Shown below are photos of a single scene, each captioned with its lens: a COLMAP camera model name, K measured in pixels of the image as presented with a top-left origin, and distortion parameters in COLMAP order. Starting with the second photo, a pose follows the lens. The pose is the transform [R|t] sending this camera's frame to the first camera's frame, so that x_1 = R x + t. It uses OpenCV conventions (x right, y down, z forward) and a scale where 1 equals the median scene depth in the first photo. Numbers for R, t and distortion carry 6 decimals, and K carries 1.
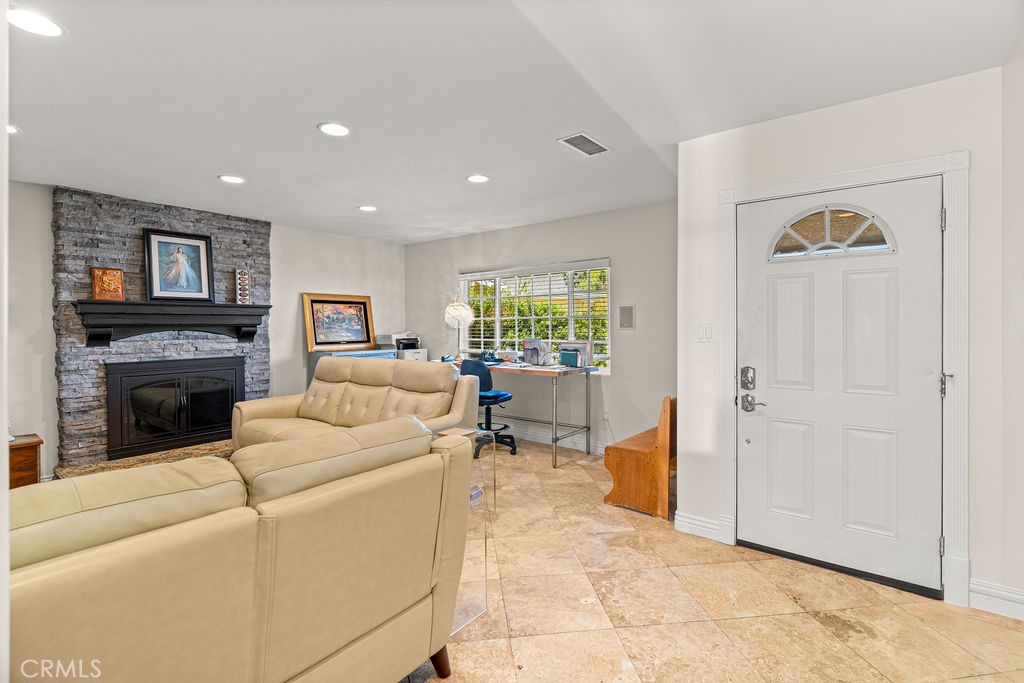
lens RADIAL K [[468.1, 0, 513.4], [0, 468.1, 334.0], [0, 0, 1]] dist [-0.002958, 0.000085]
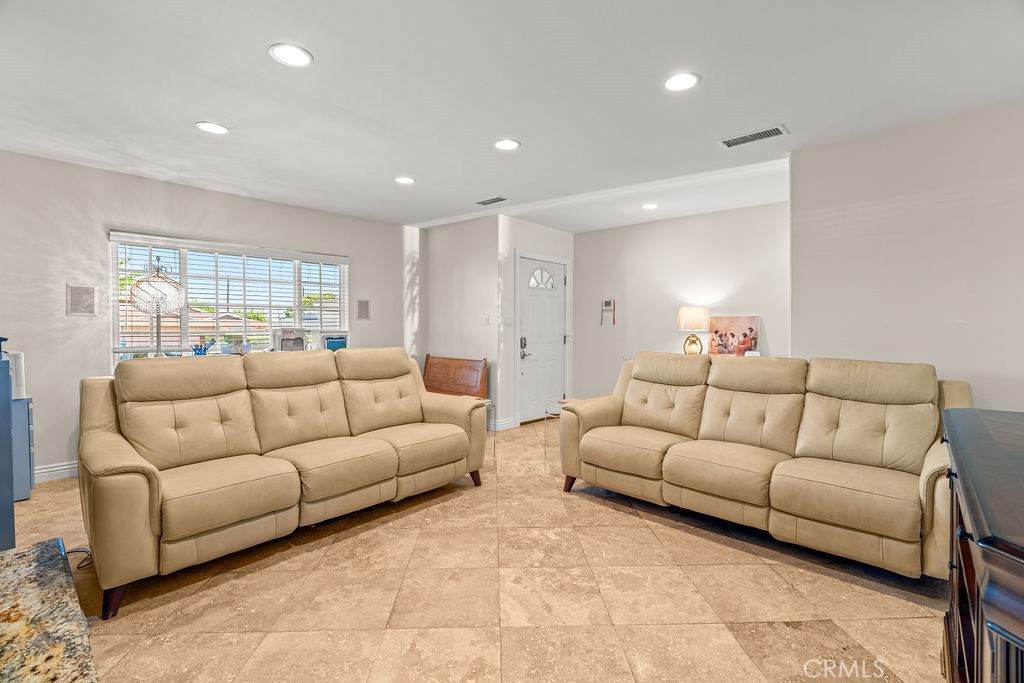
lens RADIAL K [[462.8, 0, 513.1], [0, 462.8, 324.0], [0, 0, 1]] dist [-0.003629, -0.000194]
pose [[0.084922, 0.007635, 0.996358, -0.935466], [0.013721, 0.999867, -0.008831, 0.017773], [-0.996293, 0.014421, 0.084806, 0.531661]]
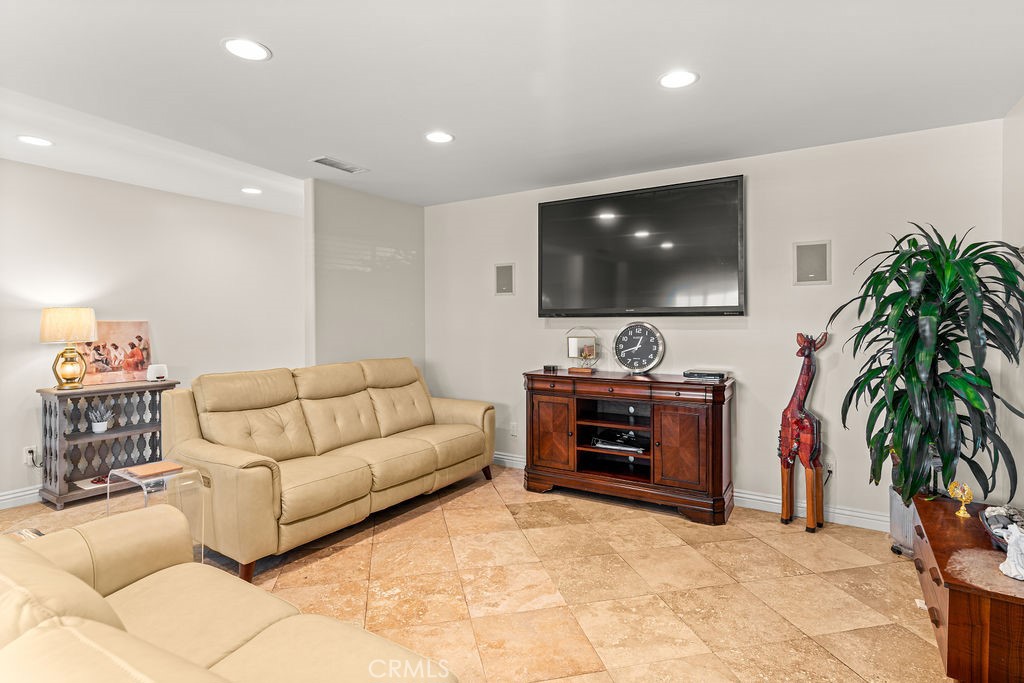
lens RADIAL K [[518.9, 0, 511.7], [0, 518.9, 323.9], [0, 0, 1]] dist [-0.002013, 0.000072]
pose [[-0.995086, 0.004218, -0.098926, -0.416758], [0.001816, 0.999702, 0.024363, -0.019960], [0.098999, 0.024064, -0.994797, 1.099924]]
